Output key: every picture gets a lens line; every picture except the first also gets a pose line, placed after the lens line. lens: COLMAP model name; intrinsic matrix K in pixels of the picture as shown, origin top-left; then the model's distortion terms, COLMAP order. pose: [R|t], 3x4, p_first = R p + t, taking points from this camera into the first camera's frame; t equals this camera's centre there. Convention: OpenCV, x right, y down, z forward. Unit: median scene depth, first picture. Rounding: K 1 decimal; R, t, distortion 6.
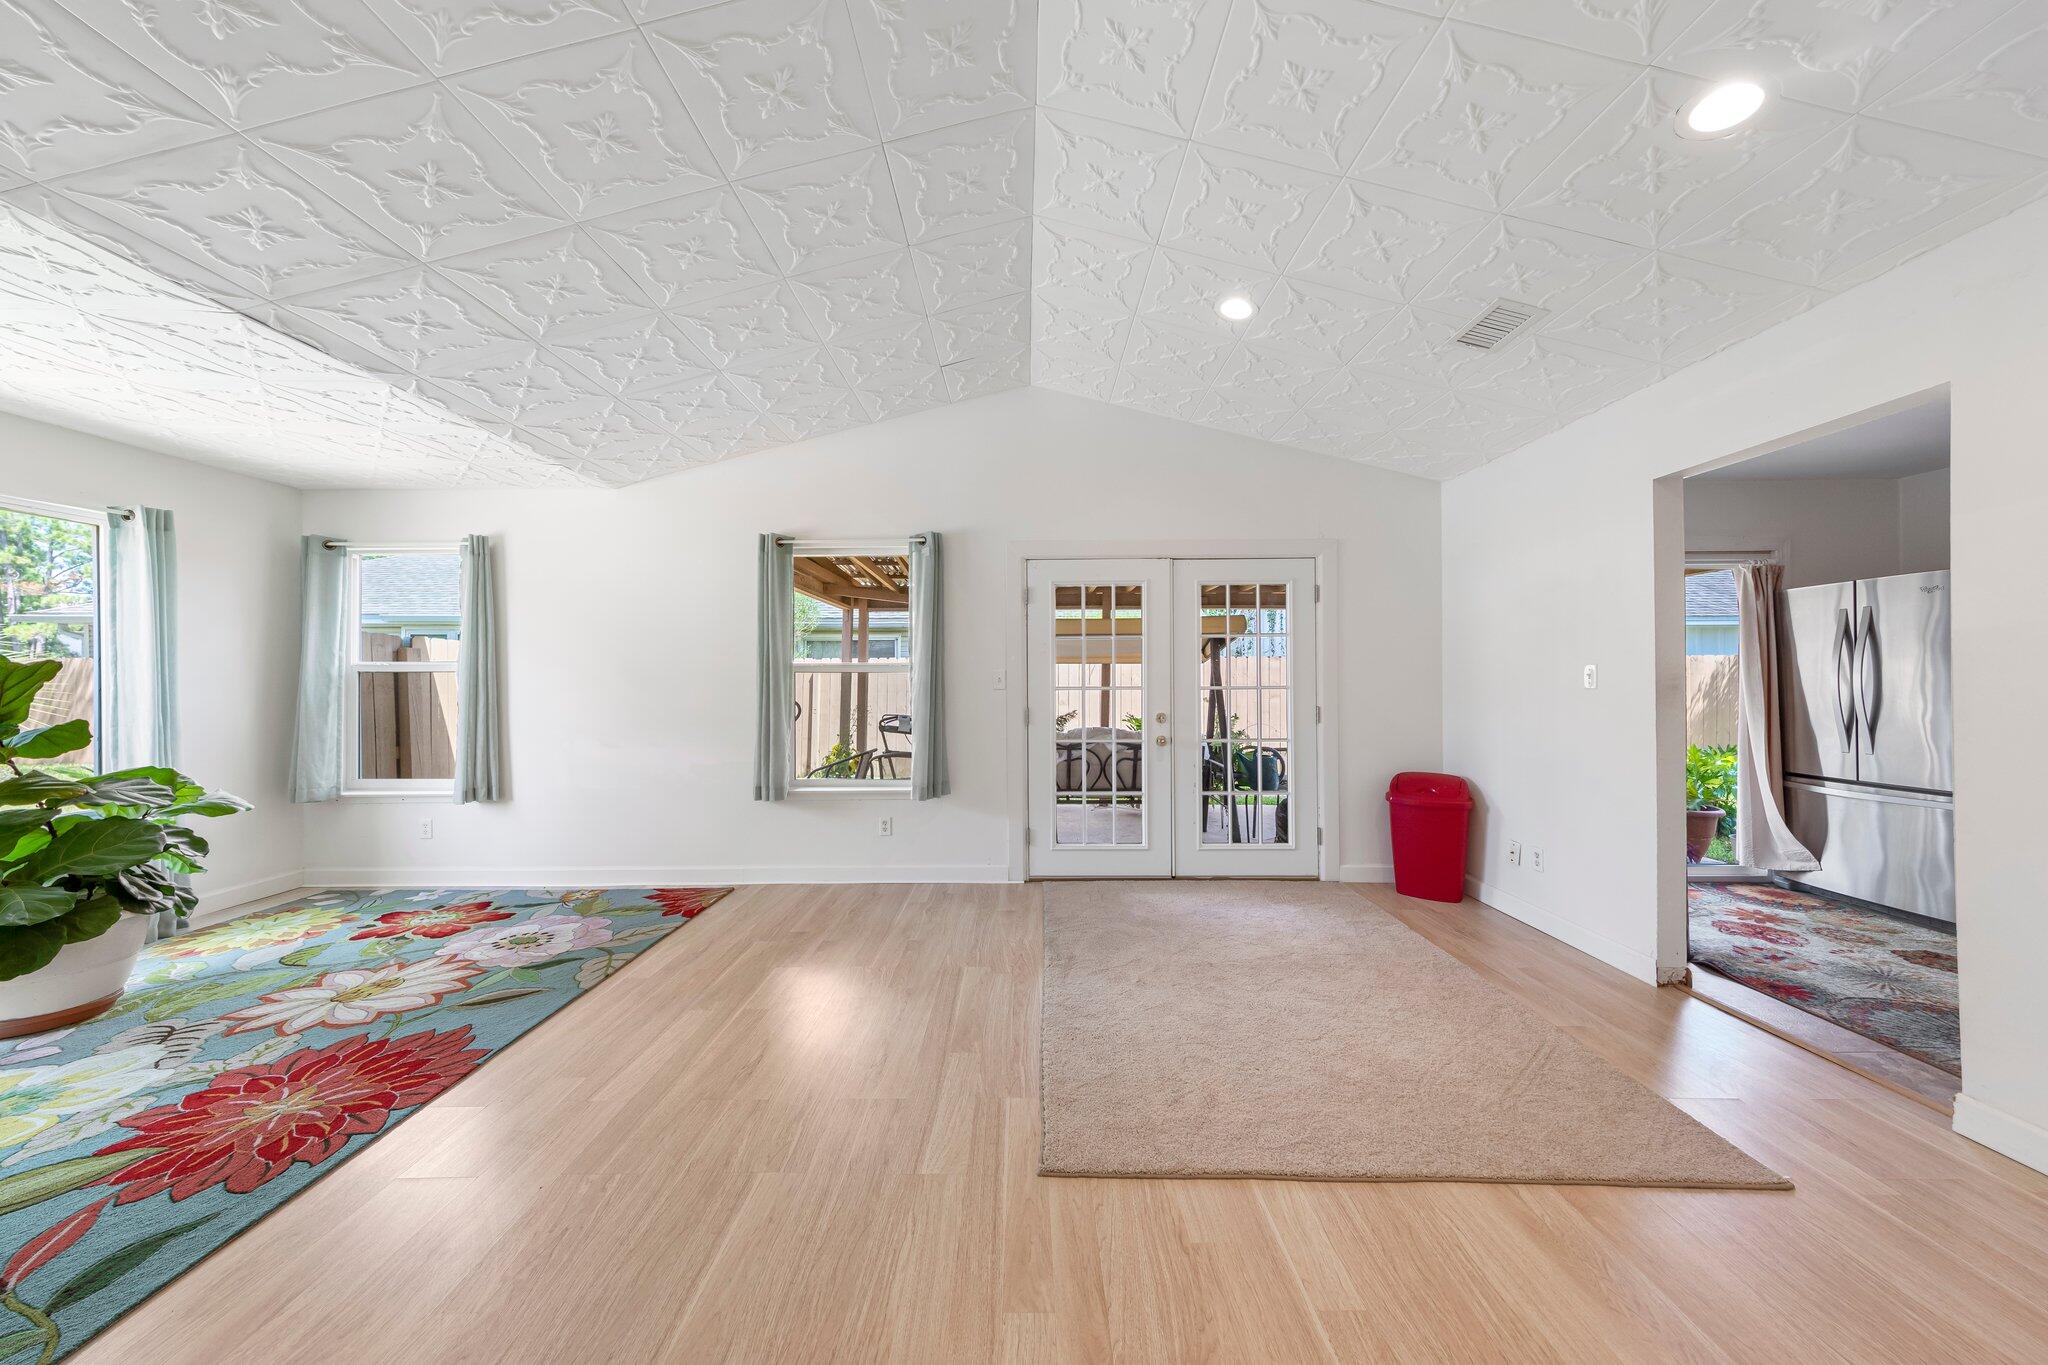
lens RADIAL K [[669.3, 0, 1025.4], [0, 669.3, 679.2], [0, 0, 1]] dist [0.004392, -0.000285]
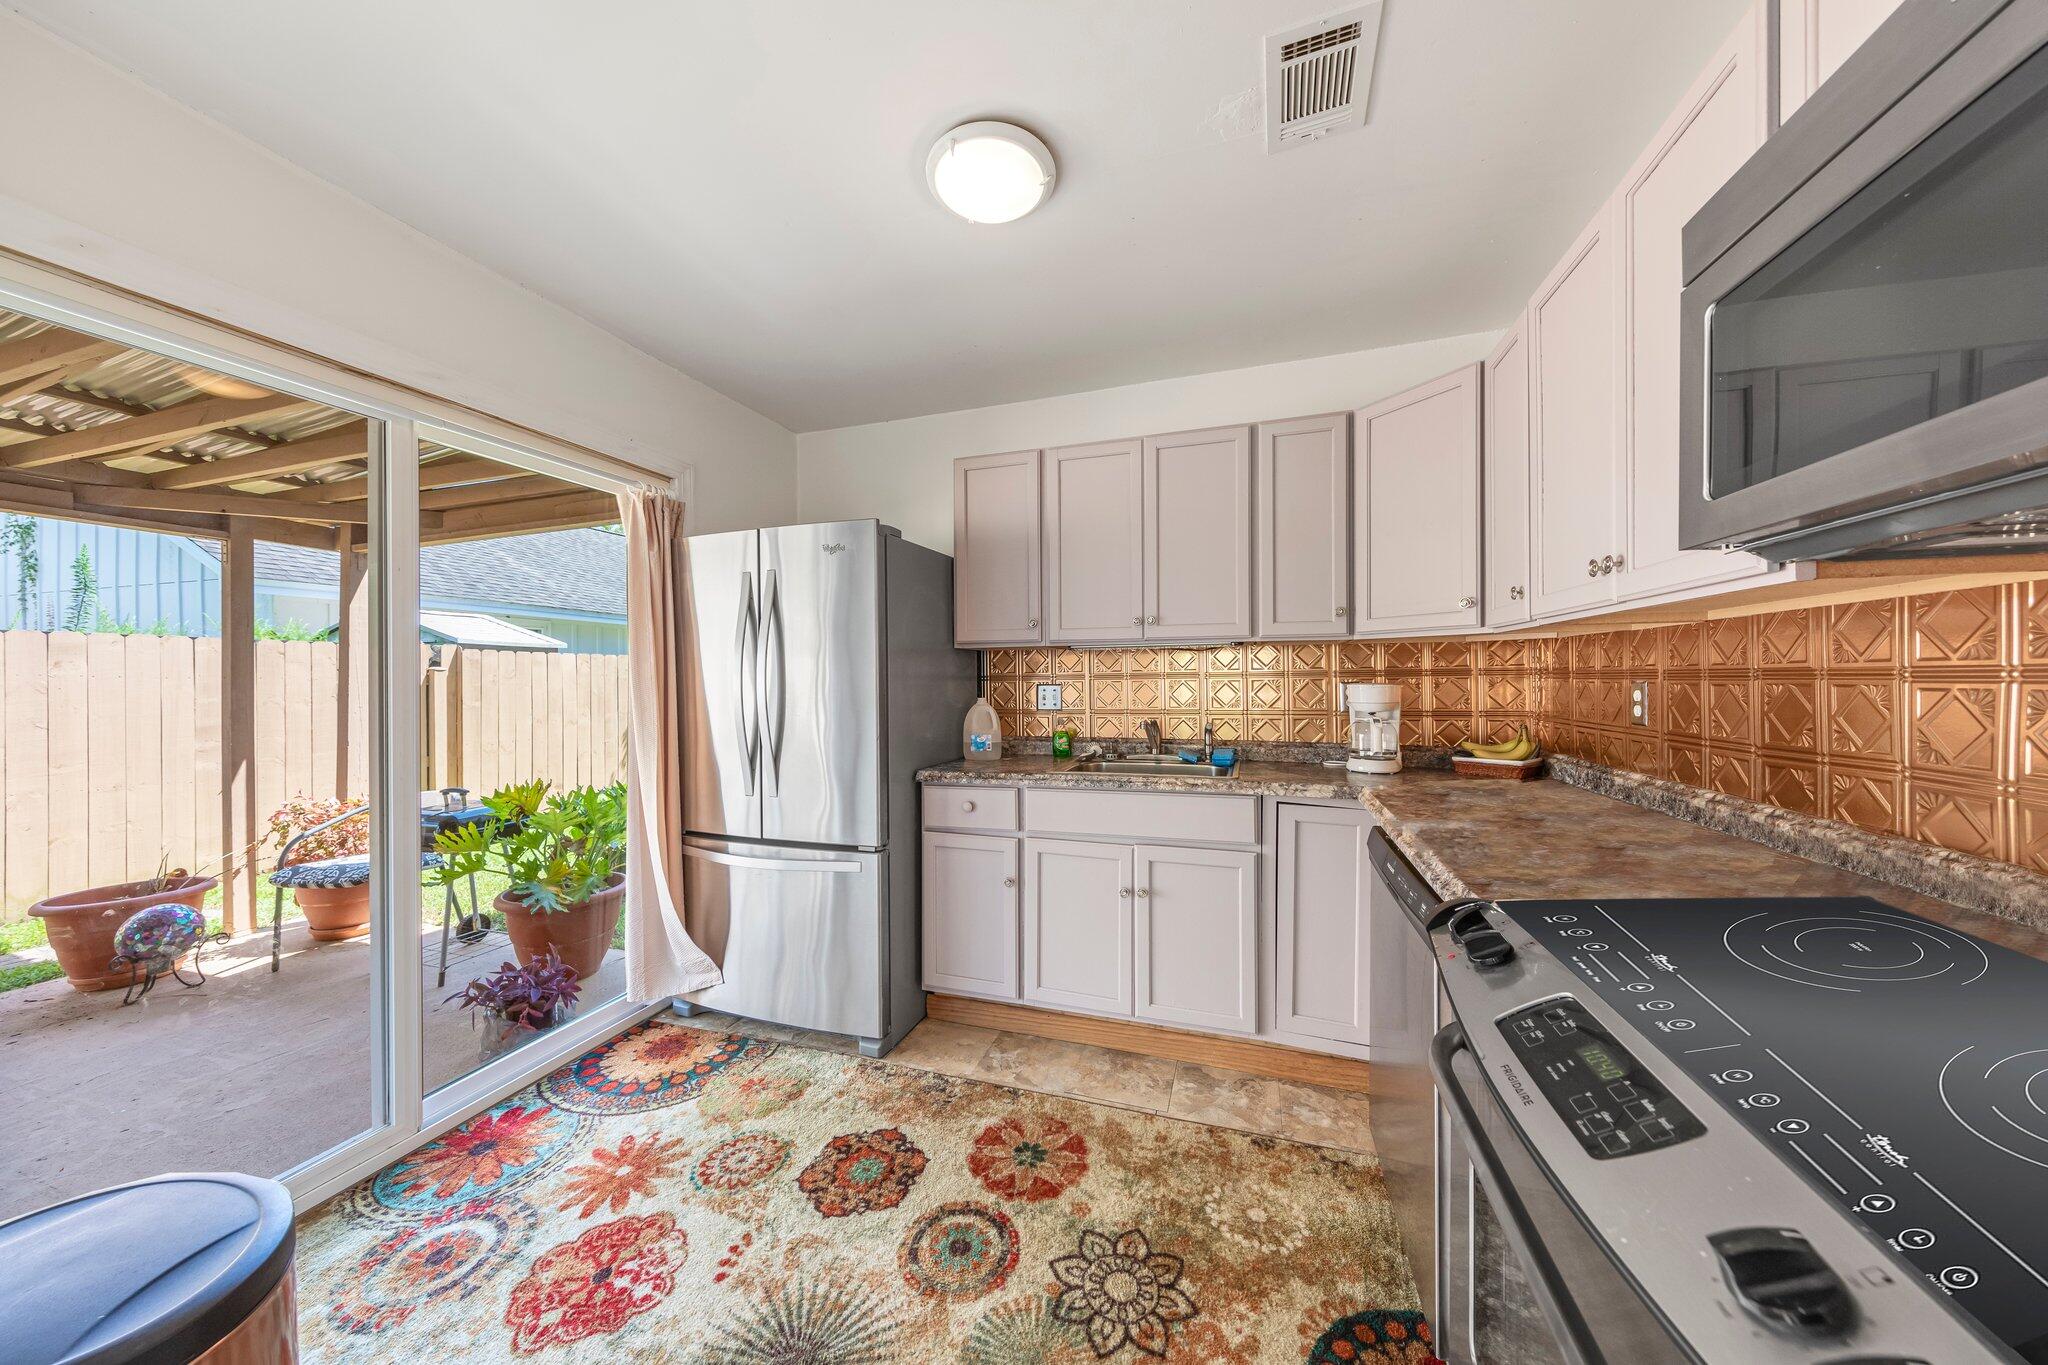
lens RADIAL K [[669.3, 0, 1025.4], [0, 669.3, 679.2], [0, 0, 1]] dist [0.004392, -0.000285]
pose [[0.312601, 0.001516, 0.949883, 0.905100], [0.003528, 0.999990, -0.002757, 0.000792], [-0.949878, 0.004213, 0.312593, 0.717869]]
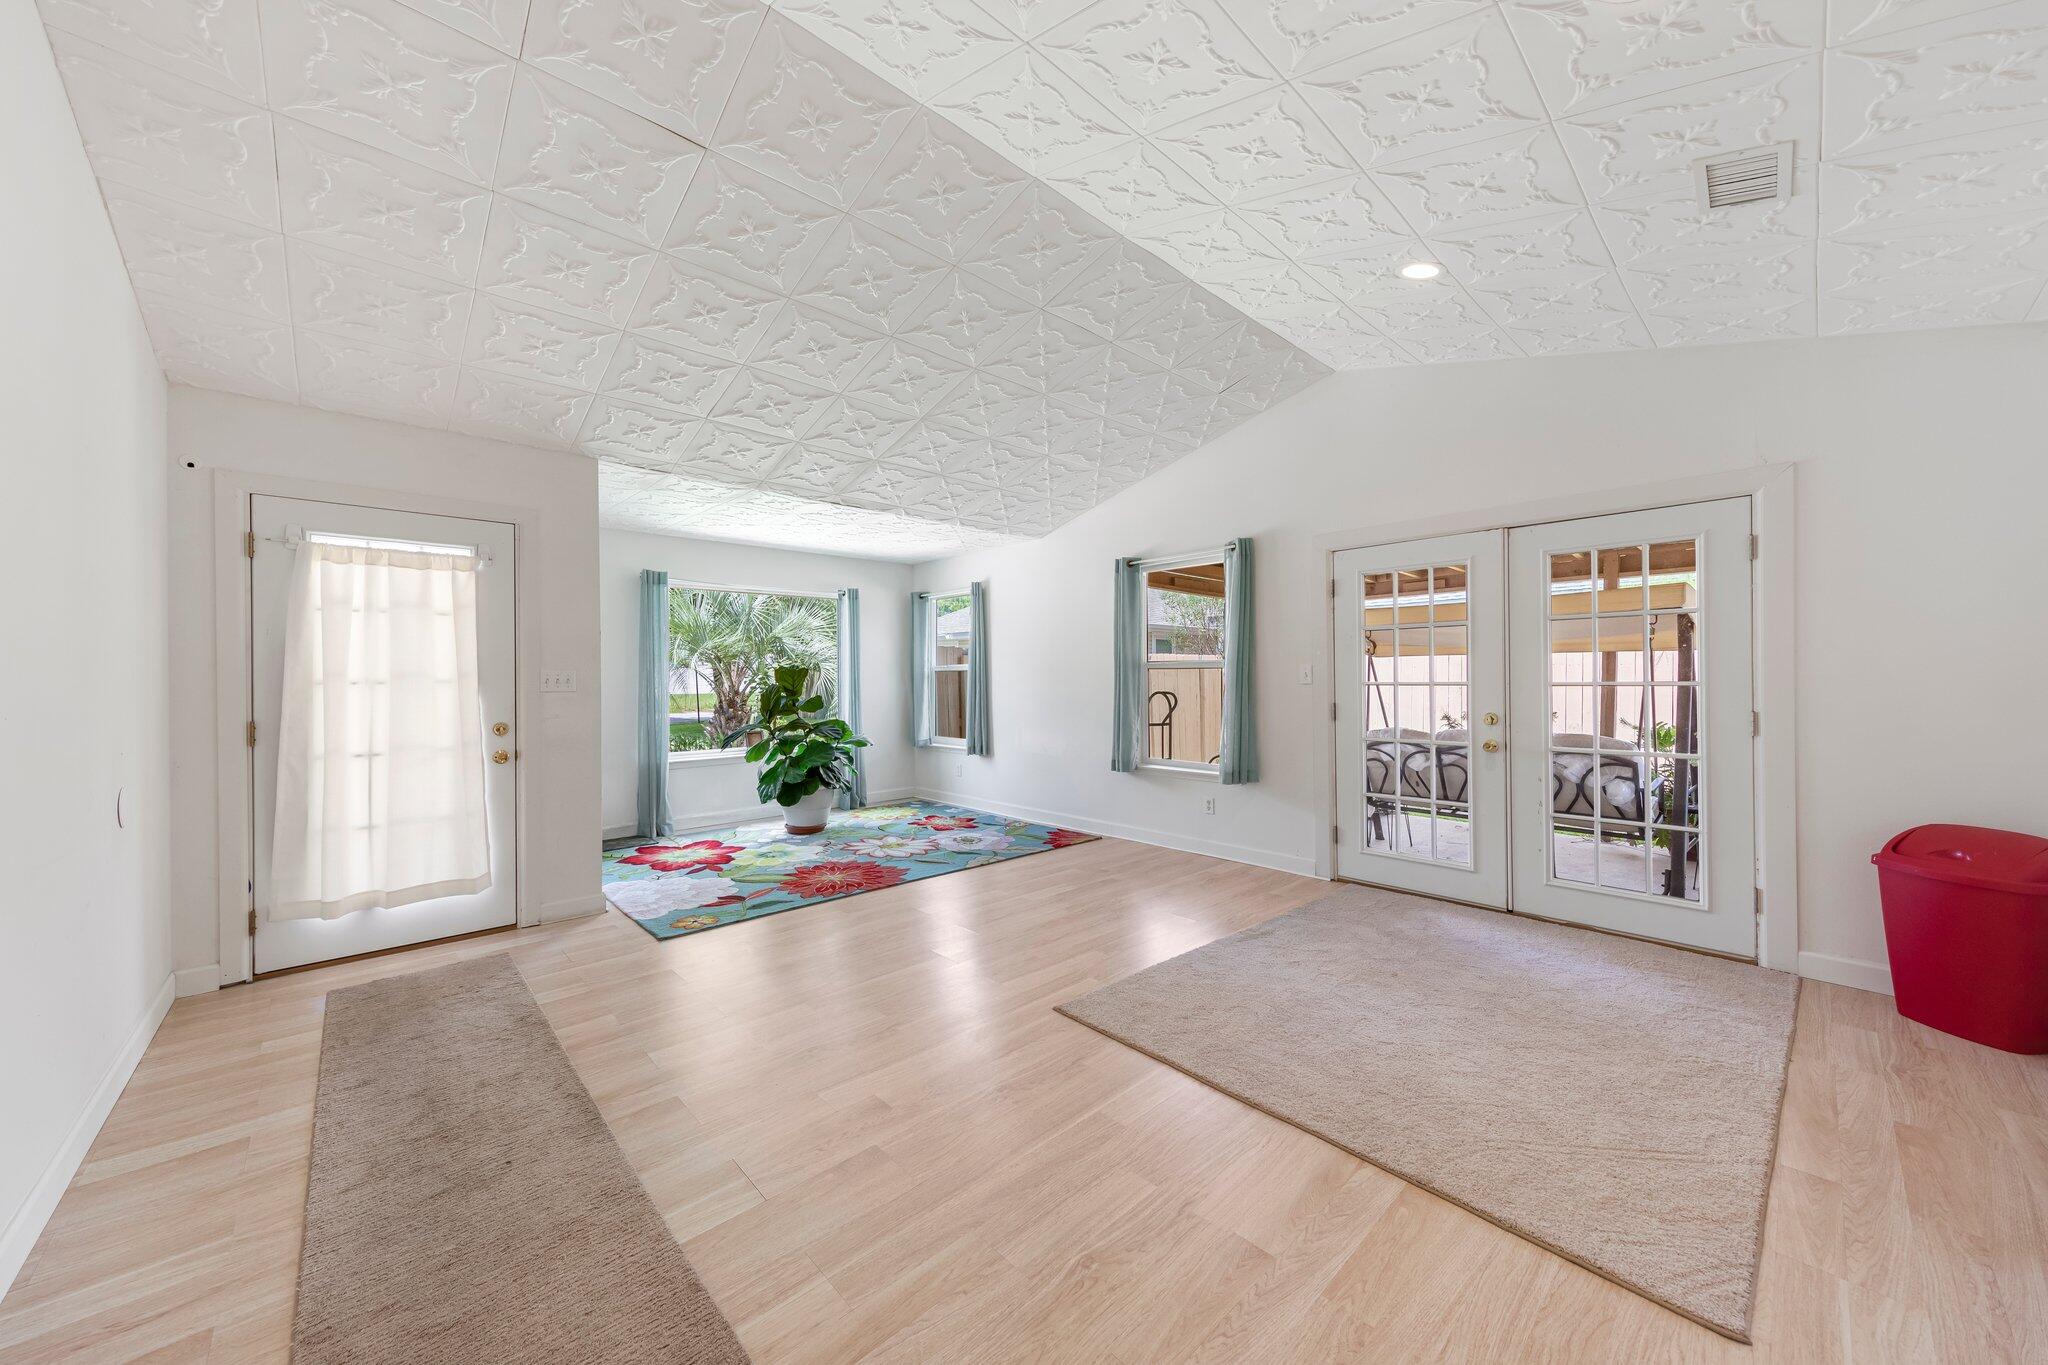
lens RADIAL K [[728.6, 0, 1027.2], [0, 728.6, 678.7], [0, 0, 1]] dist [0.002225, 0.000059]
pose [[0.683064, 0.000056, -0.730358, 0.693681], [0.005428, 0.999972, 0.005153, -0.001002], [0.730338, -0.007484, 0.683045, -0.083549]]
